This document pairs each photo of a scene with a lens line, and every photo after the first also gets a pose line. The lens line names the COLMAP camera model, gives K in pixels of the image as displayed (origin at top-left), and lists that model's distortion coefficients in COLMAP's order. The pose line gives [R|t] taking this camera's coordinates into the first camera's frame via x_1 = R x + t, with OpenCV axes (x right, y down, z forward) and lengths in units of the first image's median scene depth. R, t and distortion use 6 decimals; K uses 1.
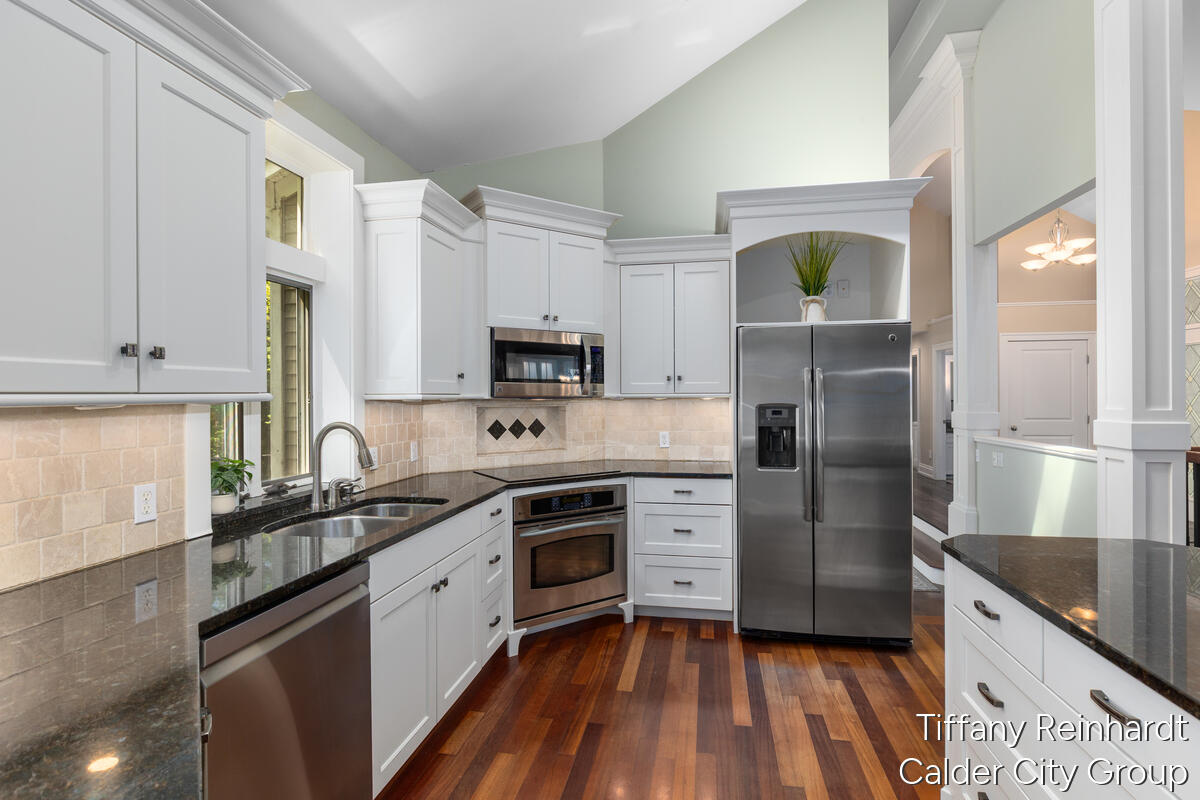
lens RADIAL K [[589.5, 0, 610.4], [0, 589.5, 397.2], [0, 0, 1]] dist [0.022144, -0.000117]
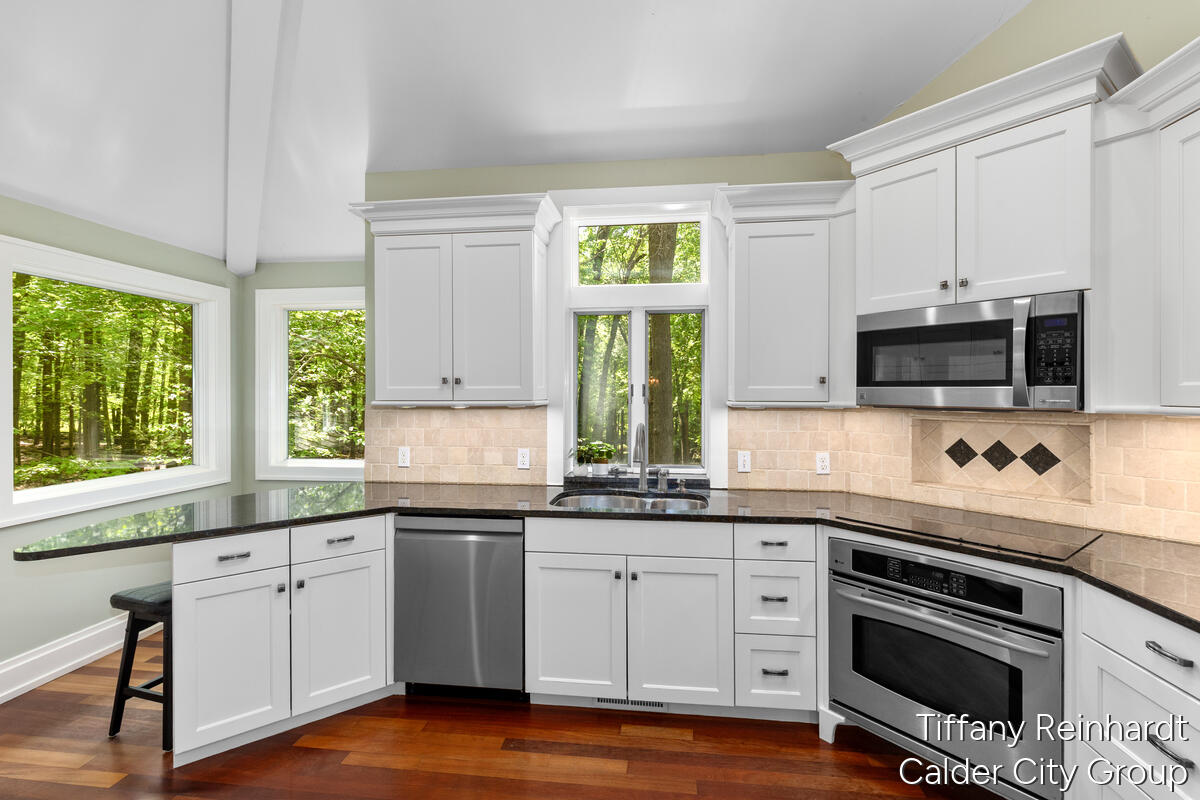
lens RADIAL K [[546.0, 0, 605.1], [0, 546.0, 398.6], [0, 0, 1]] dist [0.005365, -0.000163]
pose [[0.045314, 0.013364, -0.998883, 0.505042], [-0.004762, 0.999902, 0.013162, -0.018338], [0.998961, 0.004160, 0.045373, 0.639940]]
